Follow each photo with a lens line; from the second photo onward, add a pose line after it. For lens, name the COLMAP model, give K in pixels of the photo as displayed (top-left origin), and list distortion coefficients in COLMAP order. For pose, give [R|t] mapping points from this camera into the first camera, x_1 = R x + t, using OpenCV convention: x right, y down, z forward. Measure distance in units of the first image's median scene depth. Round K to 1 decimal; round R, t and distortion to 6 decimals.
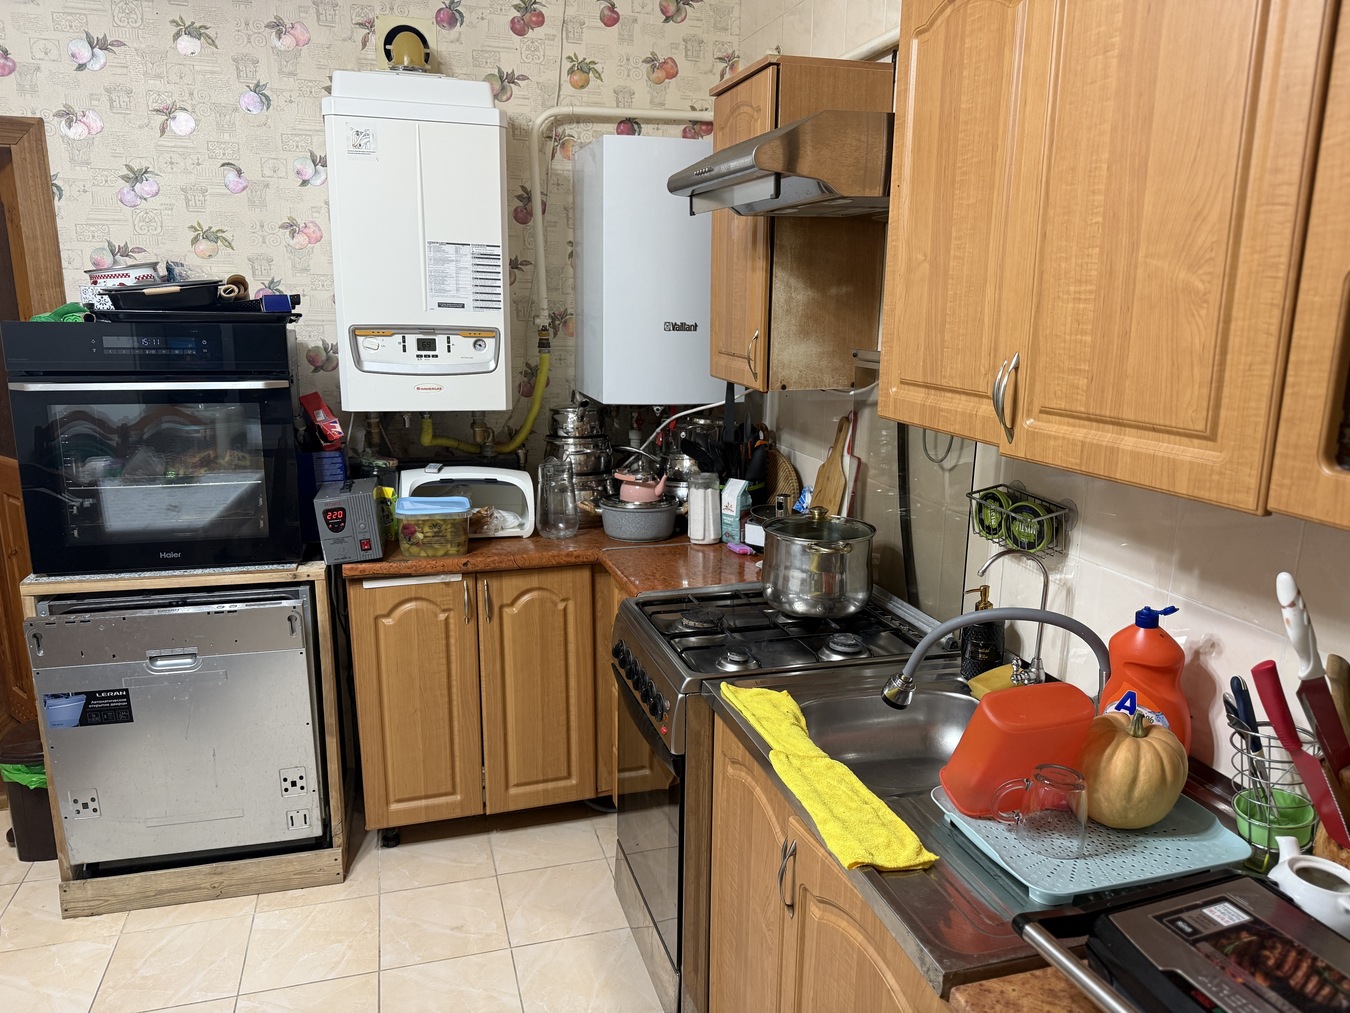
lens RADIAL K [[963.3, 0, 675.6], [0, 963.3, 495.7], [0, 0, 1]] dist [-0.003002, -0.020887]
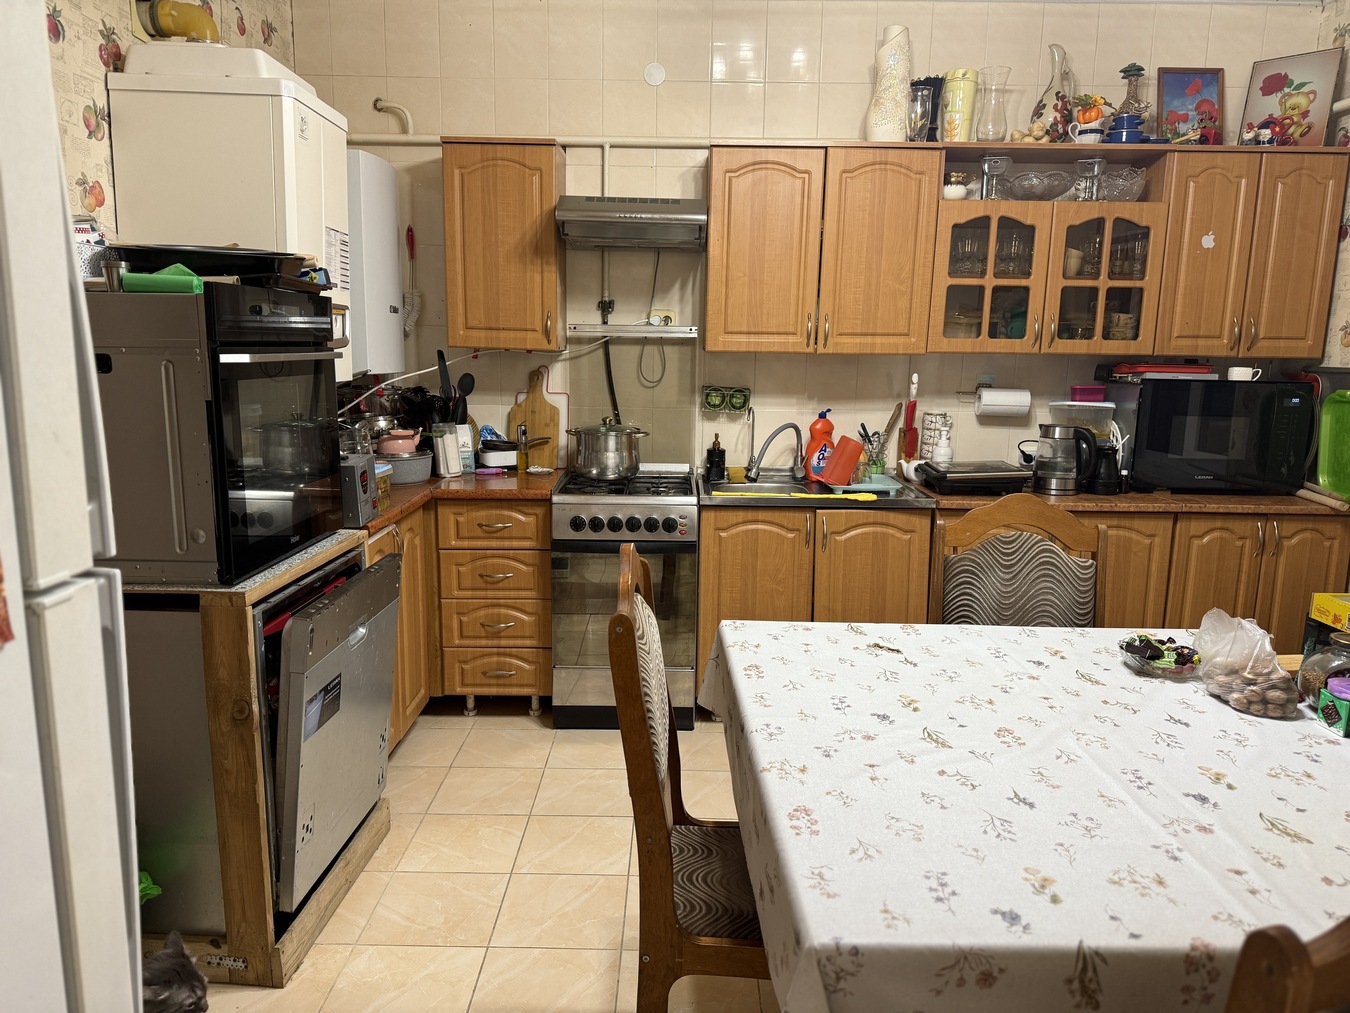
lens RADIAL K [[963.3, 0, 673.3], [0, 963.3, 511.9], [0, 0, 1]] dist [-0.003002, -0.020887]
pose [[0.303619, -0.181477, 0.935351, -2.663709], [0.191167, 0.973334, 0.126793, -0.037058], [-0.933419, 0.140311, 0.330215, 0.665689]]
